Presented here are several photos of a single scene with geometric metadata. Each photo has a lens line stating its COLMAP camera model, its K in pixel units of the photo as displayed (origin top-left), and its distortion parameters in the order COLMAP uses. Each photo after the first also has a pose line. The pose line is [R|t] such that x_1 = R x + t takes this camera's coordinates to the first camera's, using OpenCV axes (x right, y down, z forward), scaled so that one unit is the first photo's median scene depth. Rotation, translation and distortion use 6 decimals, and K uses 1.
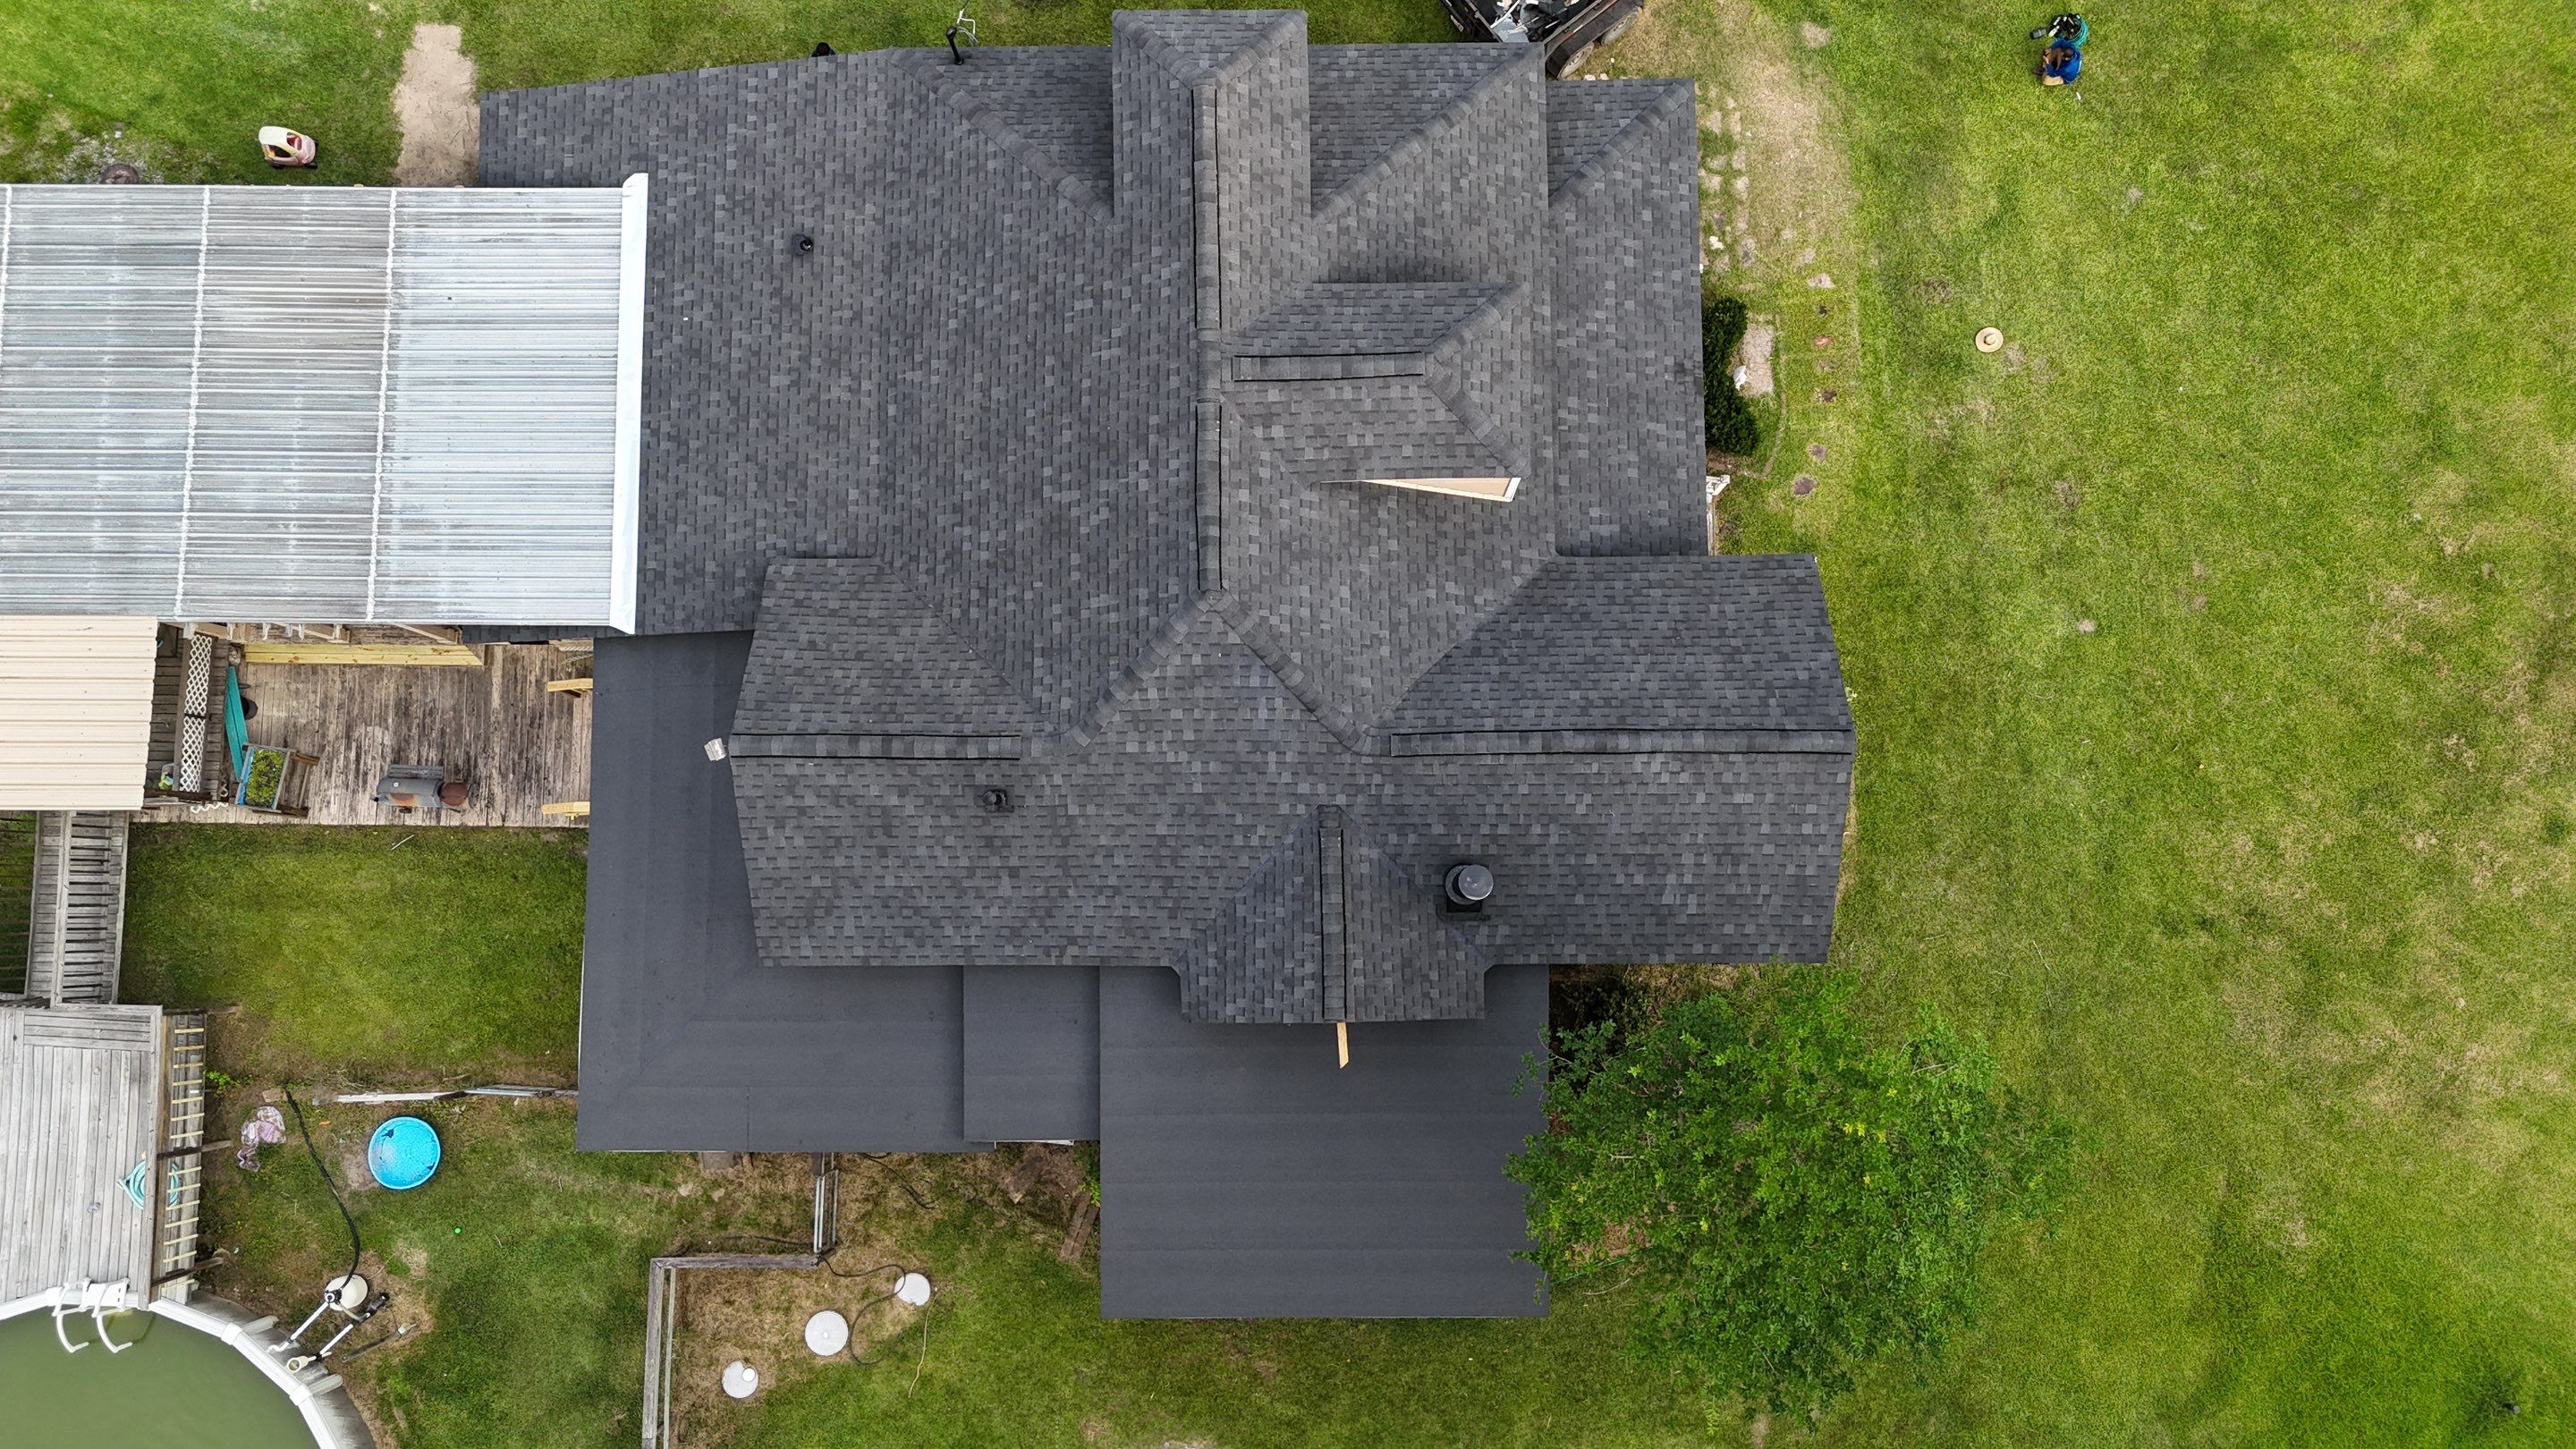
lens RADIAL K [[1883.6, 0, 1277.1], [0, 1883.6, 722.0], [0, 0, 1]] dist [0.125382, -0.199792]
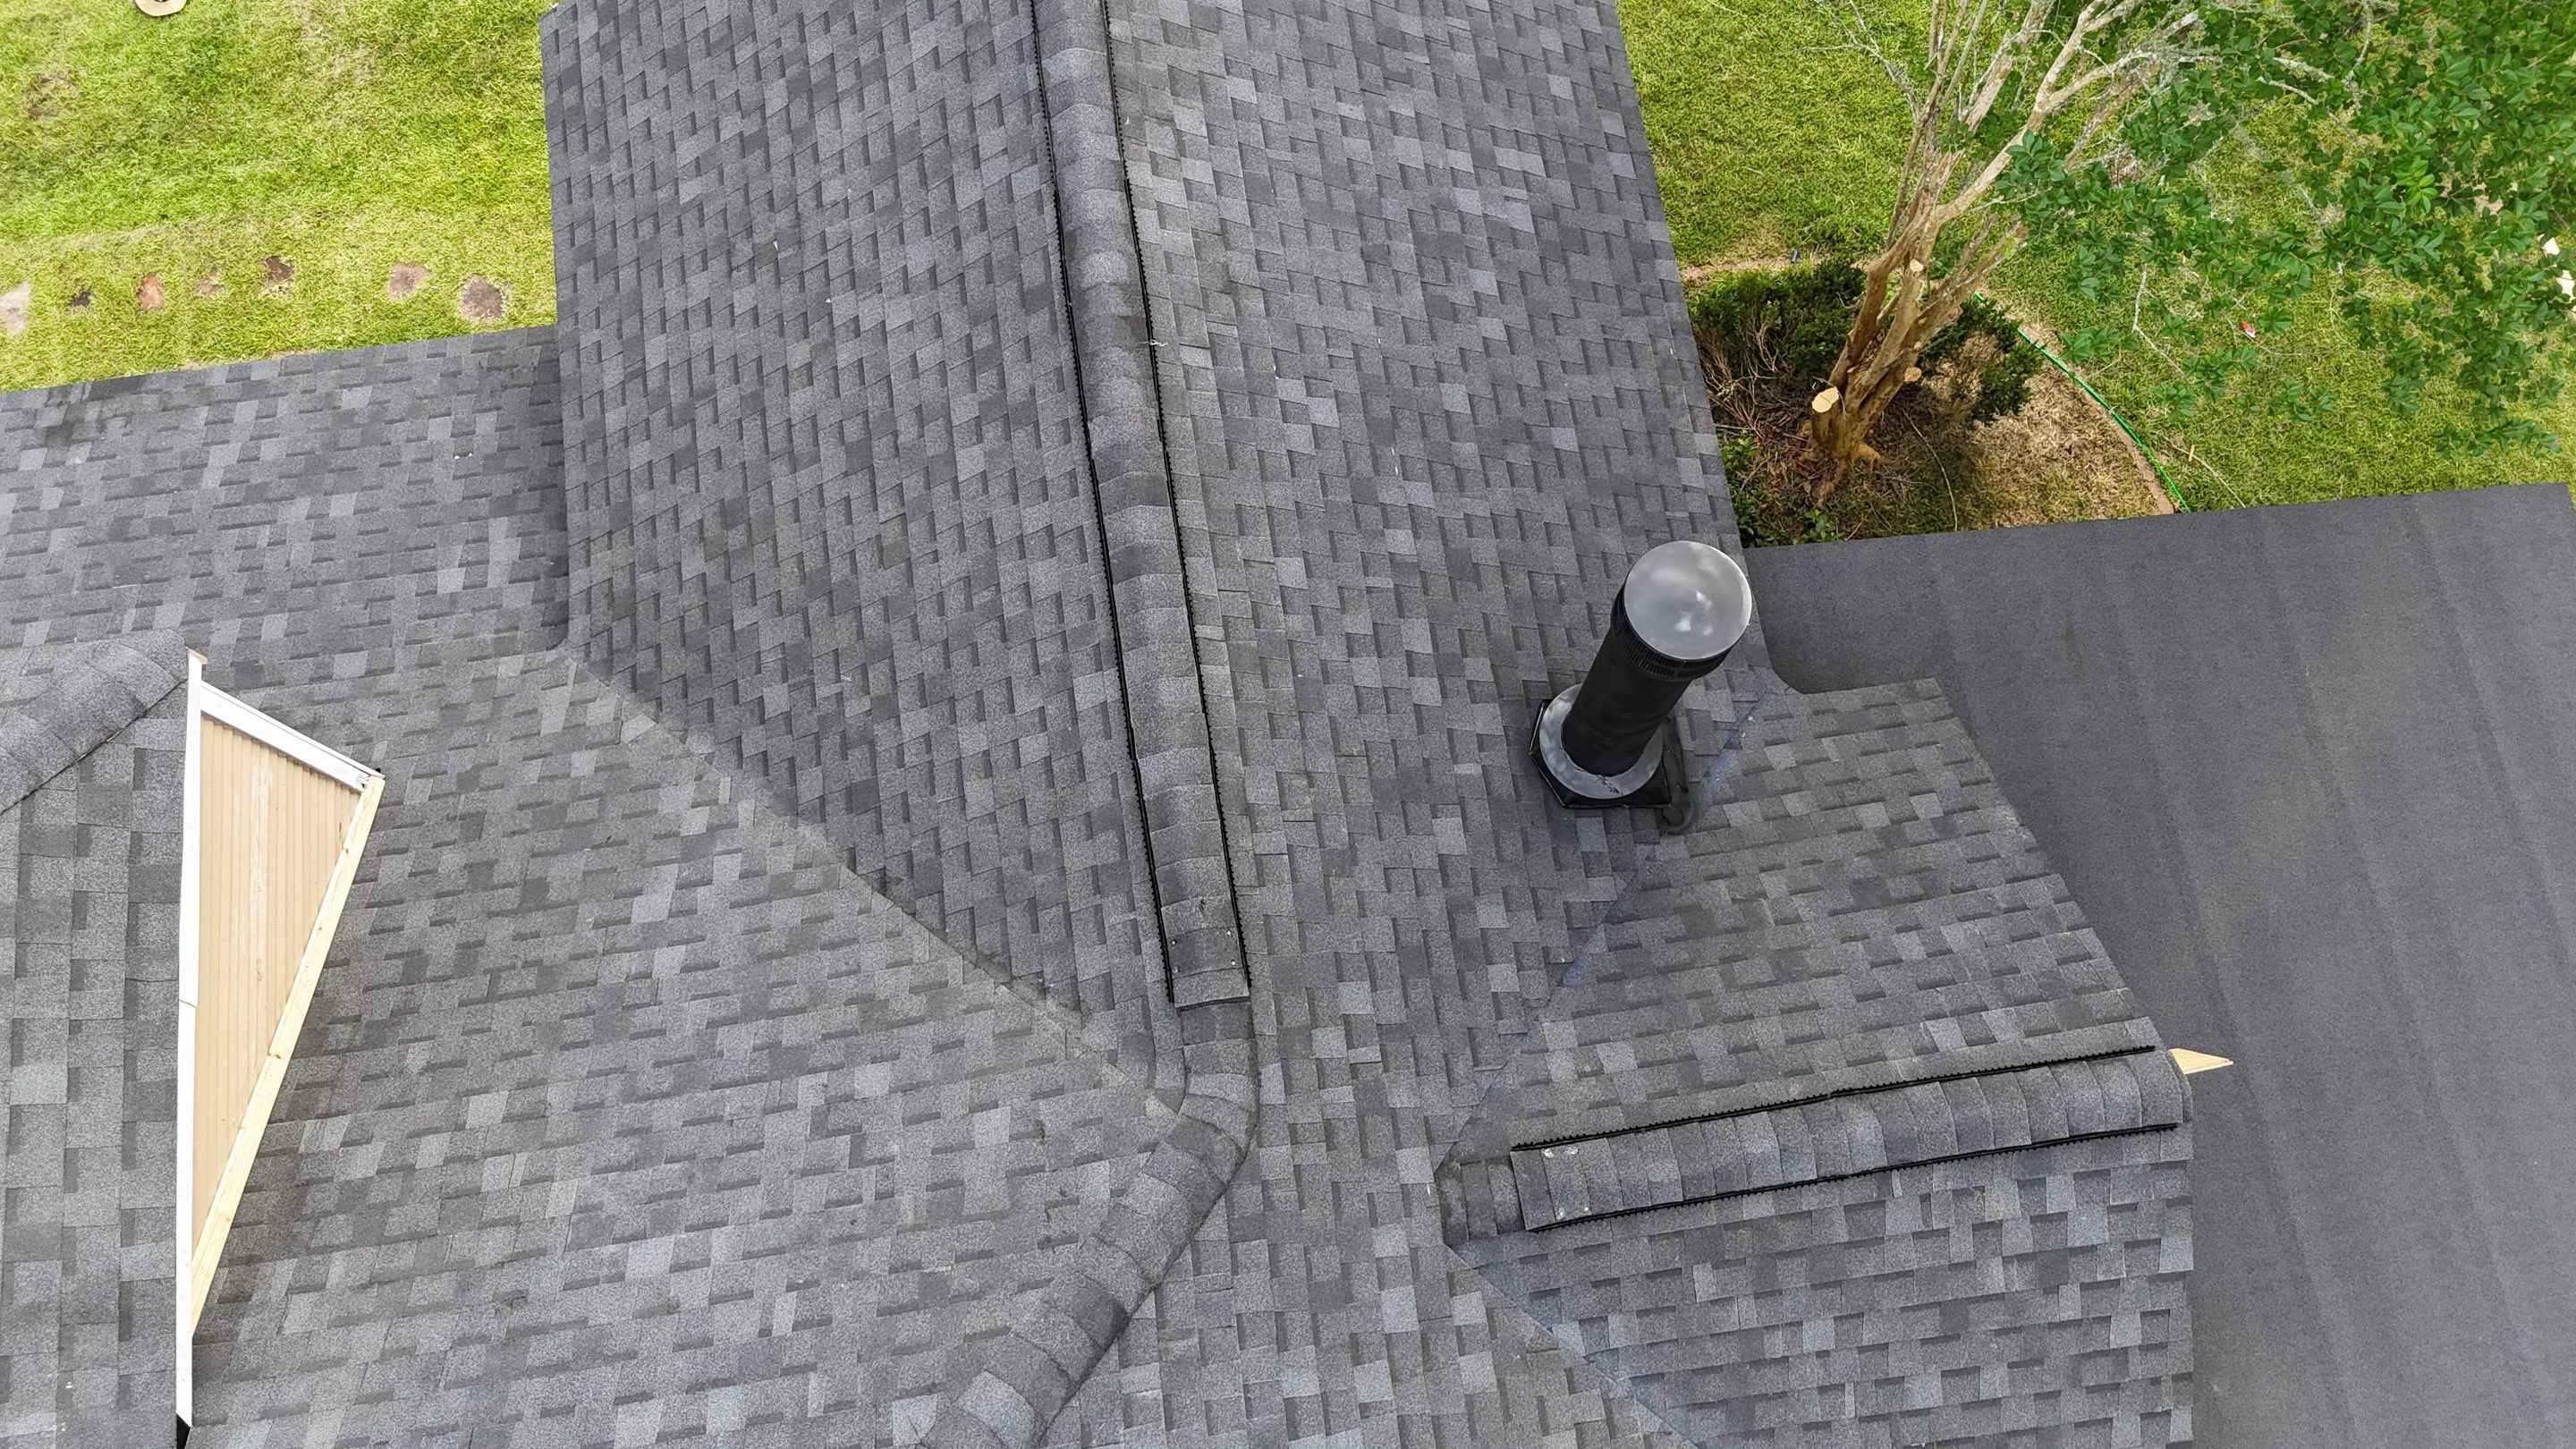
lens RADIAL K [[1895.1, 0, 1284.8], [0, 1895.1, 716.9], [0, 0, 1]] dist [0.071973, -0.065398]
pose [[-0.141481, -0.942361, 0.303215, 0.012956], [0.983556, -0.099079, 0.151003, -0.014274], [-0.112257, 0.319593, 0.940882, 0.684148]]
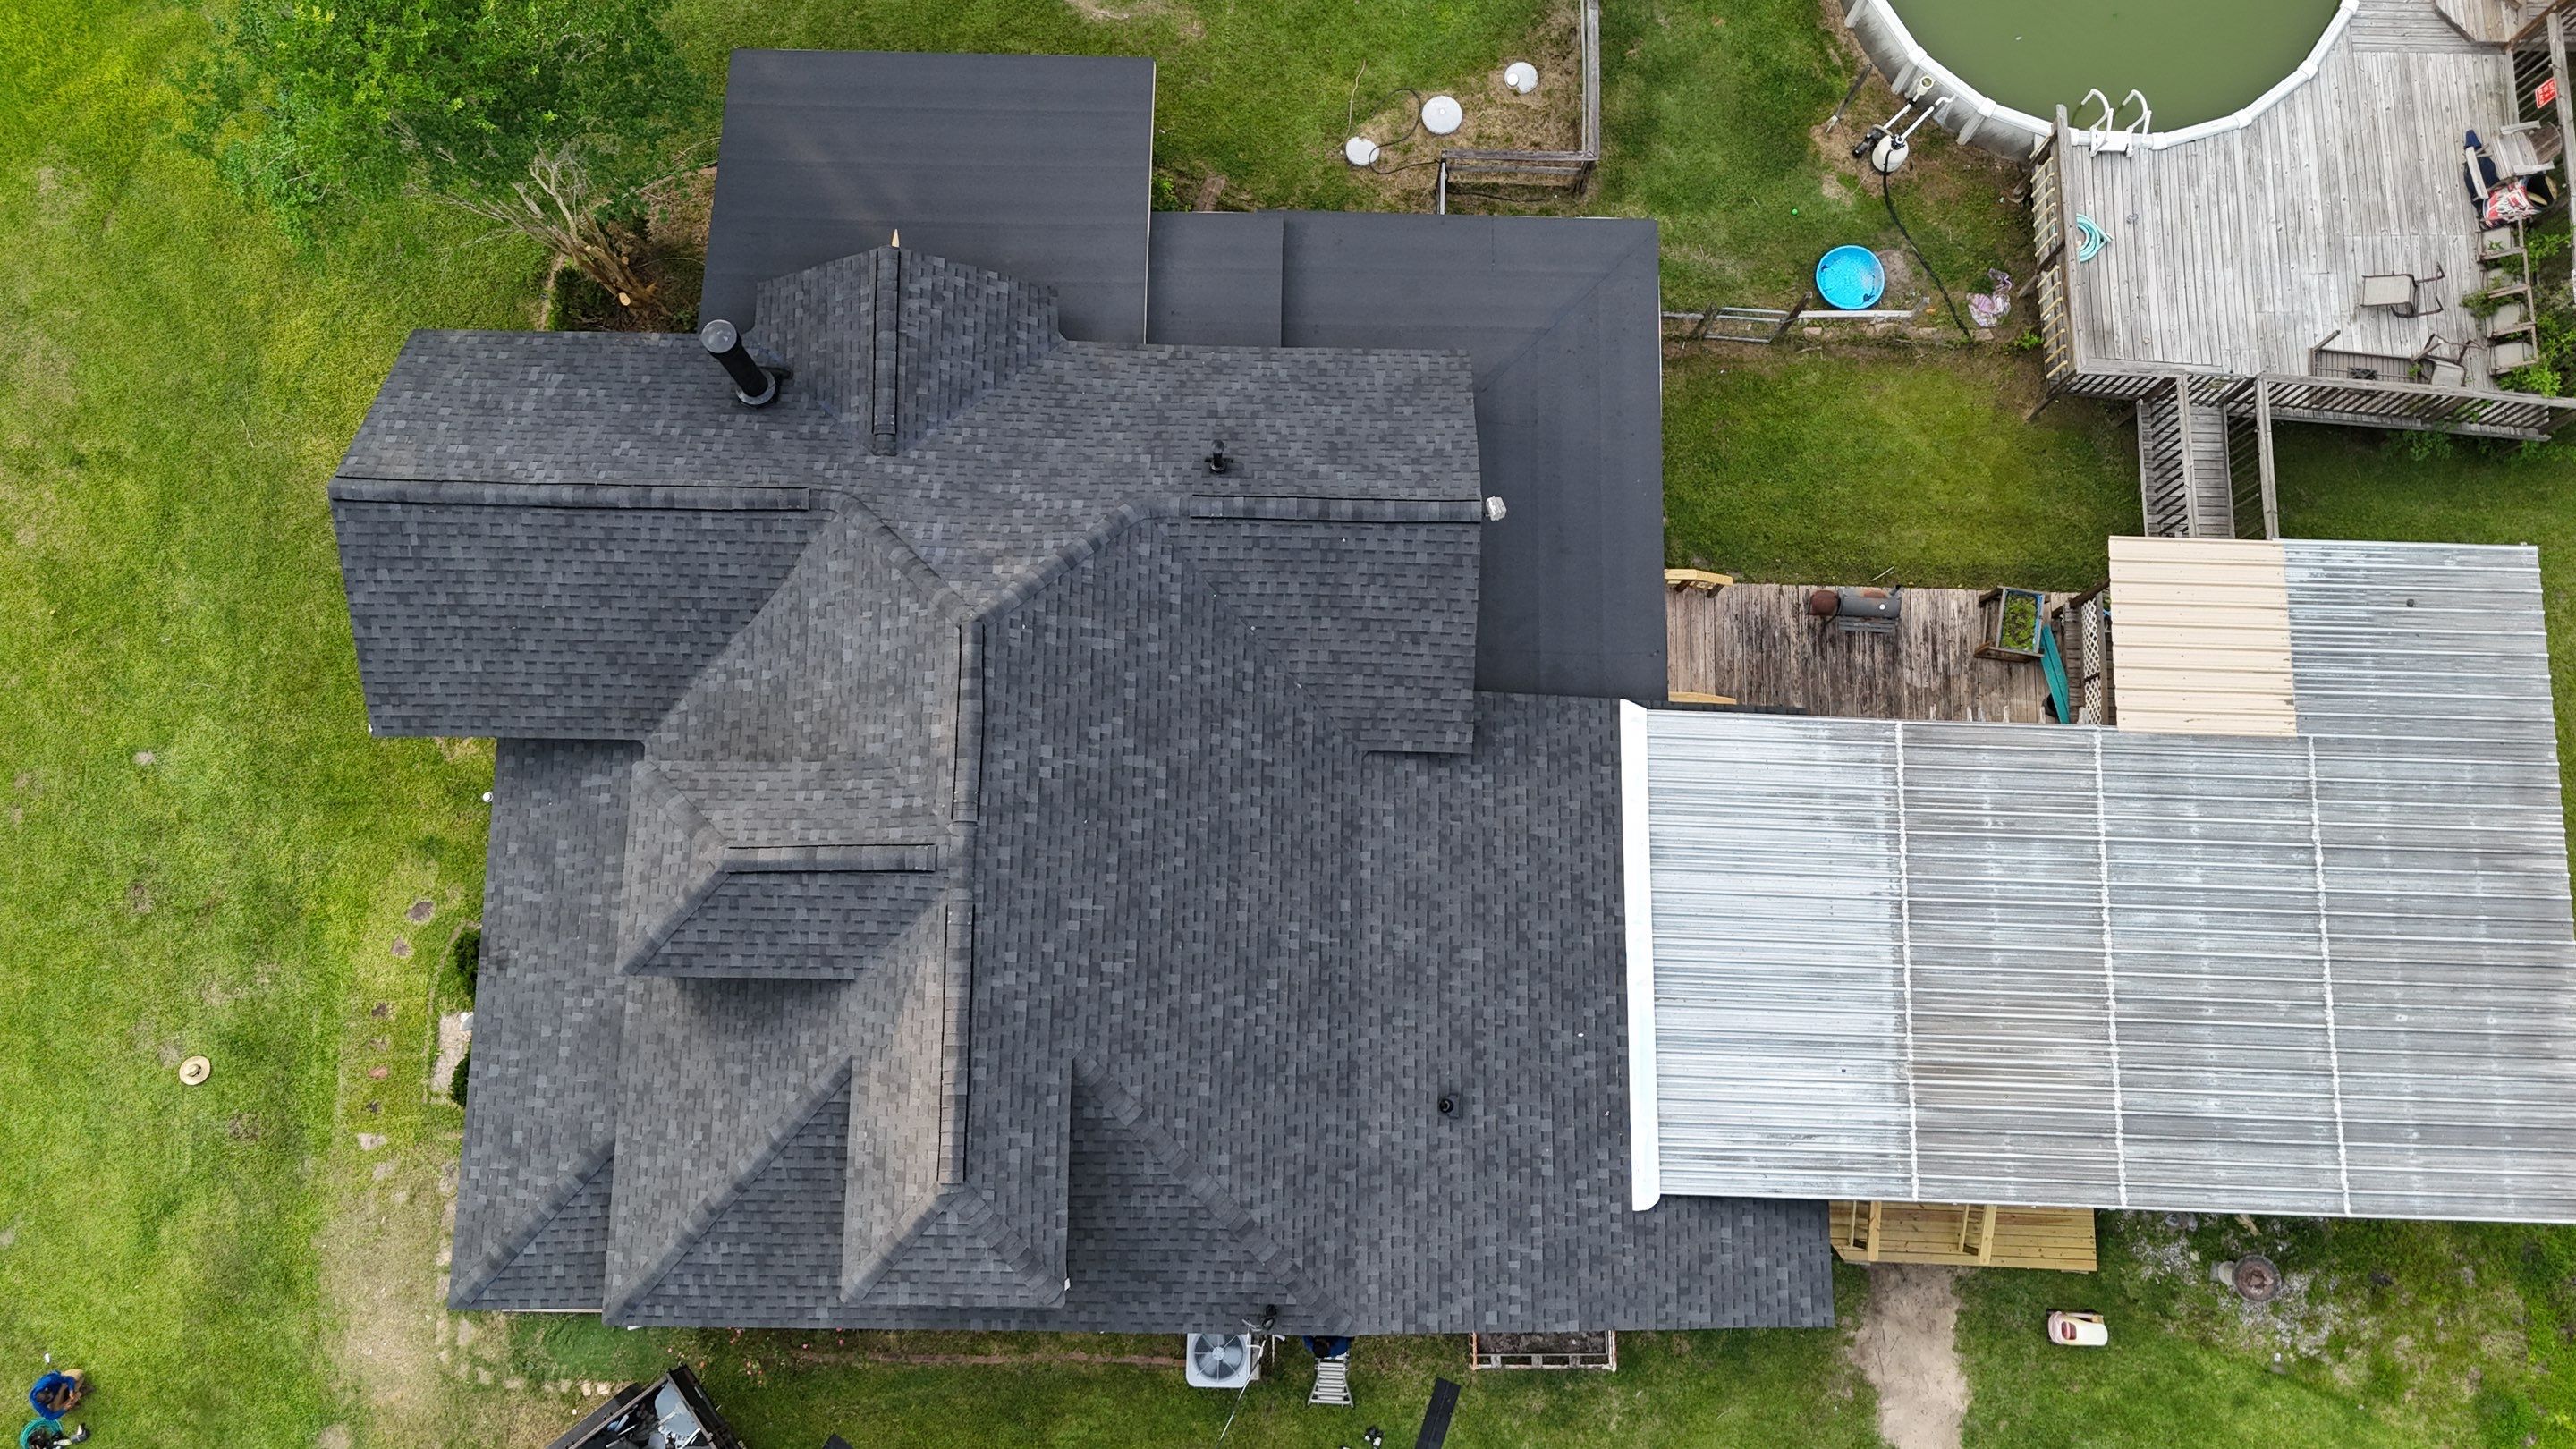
lens RADIAL K [[1895.1, 0, 1284.8], [0, 1895.1, 716.9], [0, 0, 1]] dist [0.071973, -0.065398]
pose [[-0.999825, -0.016021, 0.009695, -0.186785], [0.018137, -0.957368, 0.288300, -0.356256], [0.004663, 0.288425, 0.957491, 0.085795]]
